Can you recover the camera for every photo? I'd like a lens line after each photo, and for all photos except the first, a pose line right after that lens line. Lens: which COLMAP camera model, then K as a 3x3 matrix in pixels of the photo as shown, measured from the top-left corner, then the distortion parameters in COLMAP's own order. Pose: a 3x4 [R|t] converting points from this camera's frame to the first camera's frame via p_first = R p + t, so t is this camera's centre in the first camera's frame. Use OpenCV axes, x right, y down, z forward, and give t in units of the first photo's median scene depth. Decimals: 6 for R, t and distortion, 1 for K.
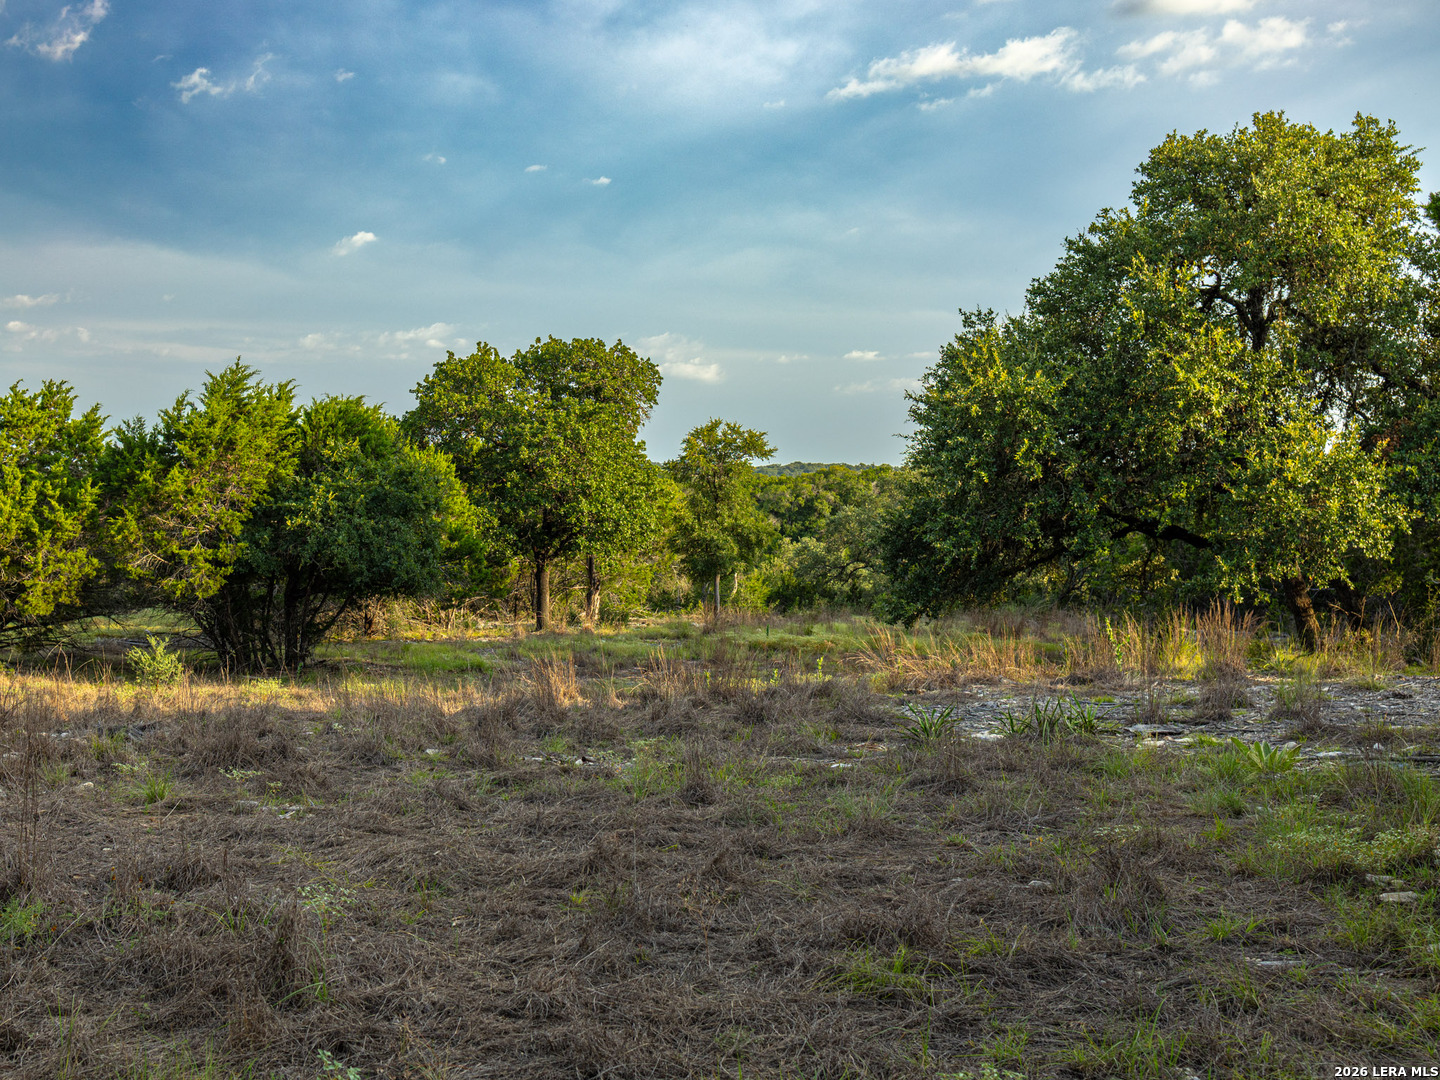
lens RADIAL K [[1414.1, 0, 718.9], [0, 1414.1, 540.2], [0, 0, 1]] dist [0.016965, 0.000000]
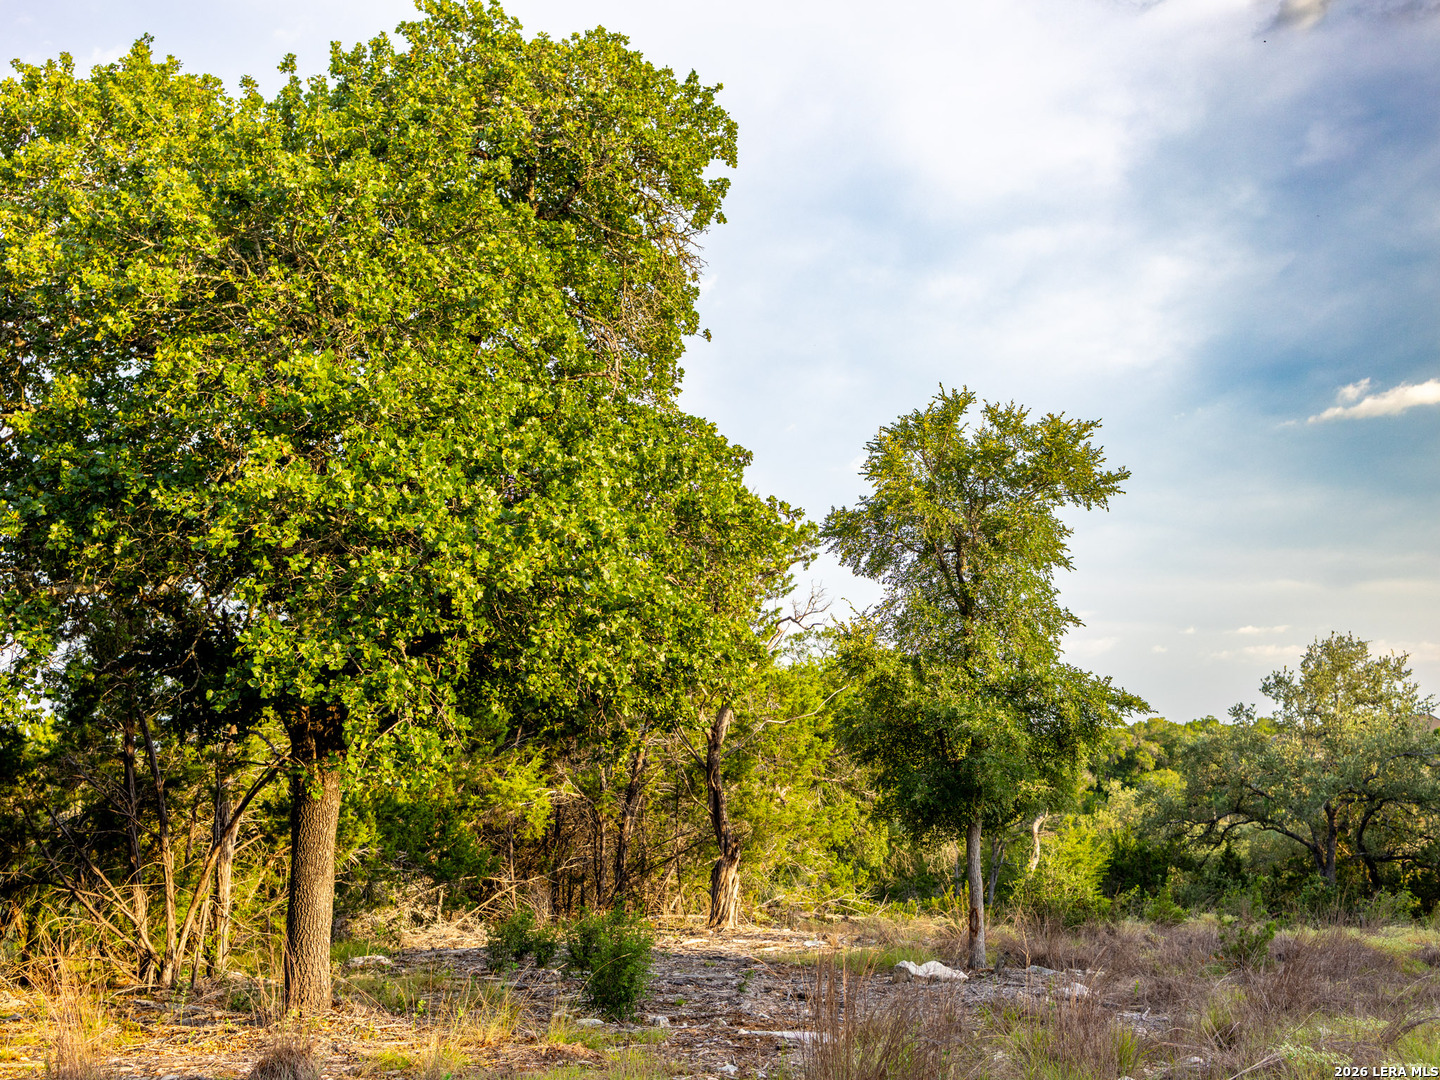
lens RADIAL K [[1414.1, 0, 727.3], [0, 1414.1, 539.0], [0, 0, 1]] dist [0.016965, 0.000000]
pose [[0.978522, -0.038754, -0.202467, 0.012804], [0.001359, 0.983362, -0.181654, 0.019423], [0.206138, 0.177477, 0.962294, 0.630990]]
